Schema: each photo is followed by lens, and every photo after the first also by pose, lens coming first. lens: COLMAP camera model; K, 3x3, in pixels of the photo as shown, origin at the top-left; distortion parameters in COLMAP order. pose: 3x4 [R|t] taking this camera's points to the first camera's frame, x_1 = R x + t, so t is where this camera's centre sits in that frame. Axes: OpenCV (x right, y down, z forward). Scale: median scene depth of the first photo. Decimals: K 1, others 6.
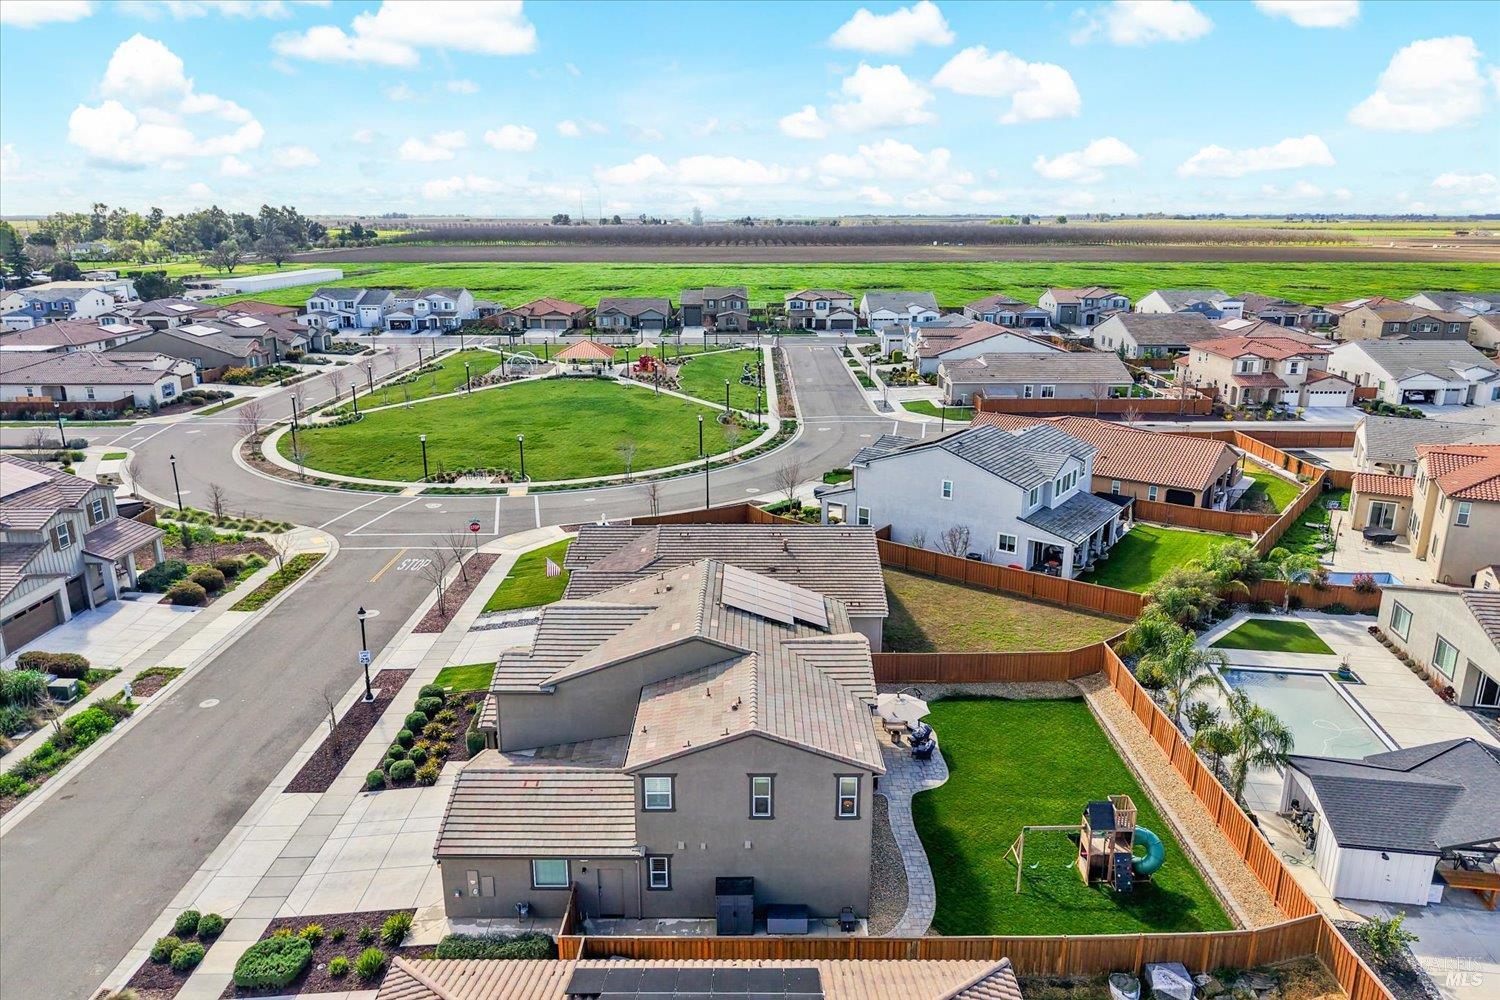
lens RADIAL K [[1019.2, 0, 747.6], [0, 1019.2, 461.7], [0, 0, 1]] dist [0.009210, -0.003754]
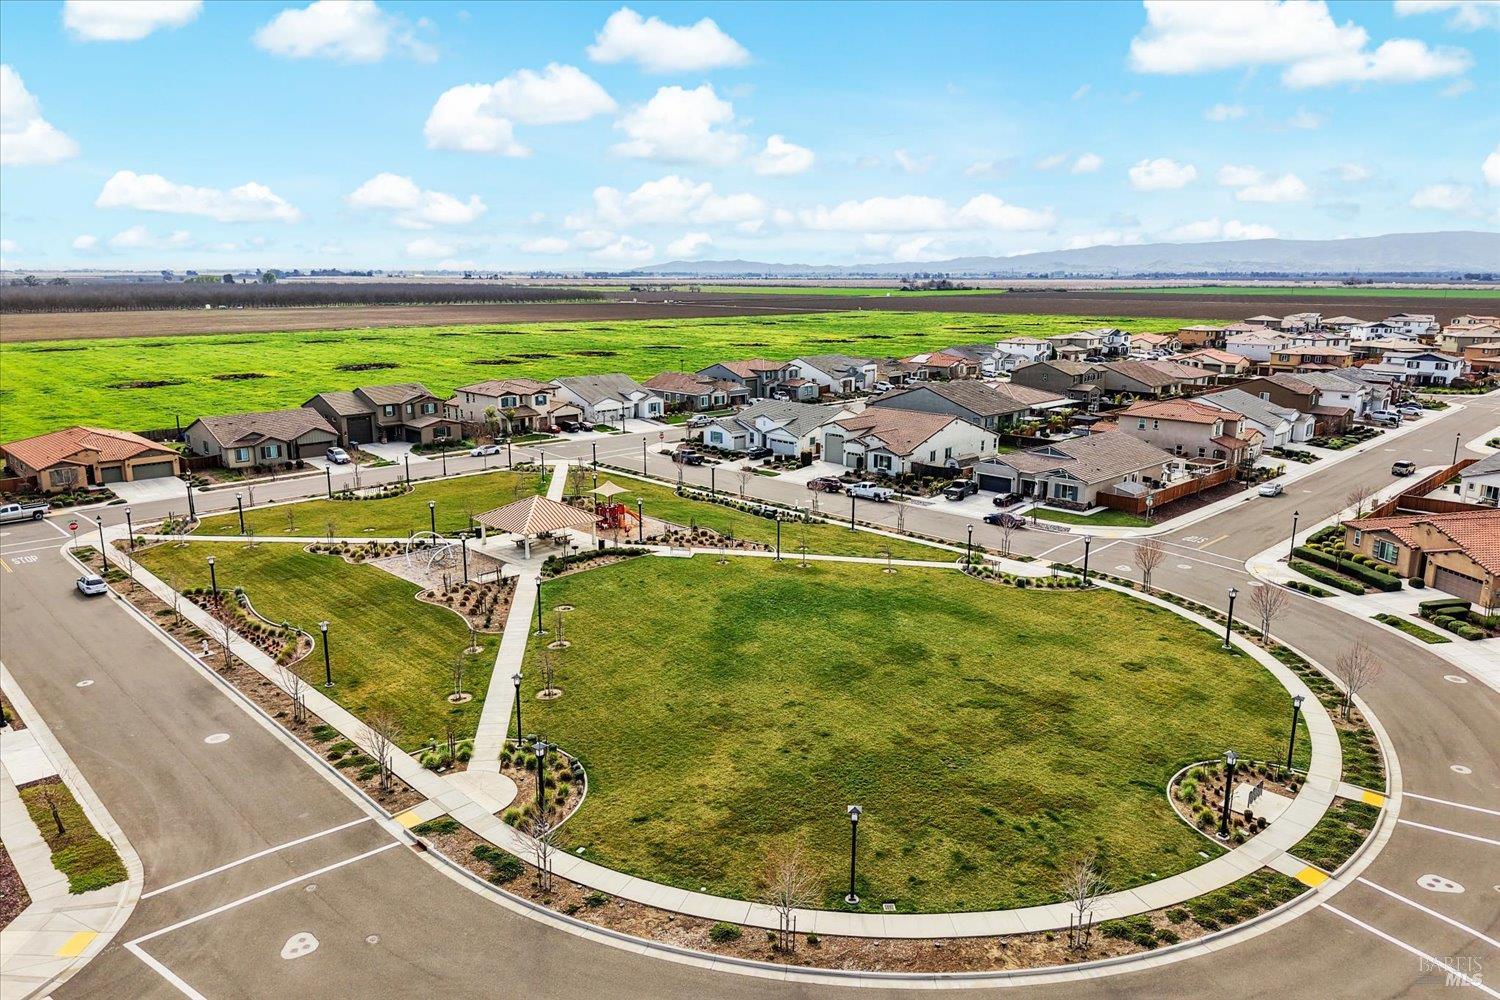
lens RADIAL K [[1033.7, 0, 750.0], [0, 1033.7, 500.0], [0, 0, 1]] dist [0.027737, -0.001431]
pose [[0.698971, -0.148765, 0.699506, -0.677263], [0.162582, 0.985568, 0.047145, -0.171226], [-0.696424, 0.080774, 0.713070, 0.666002]]
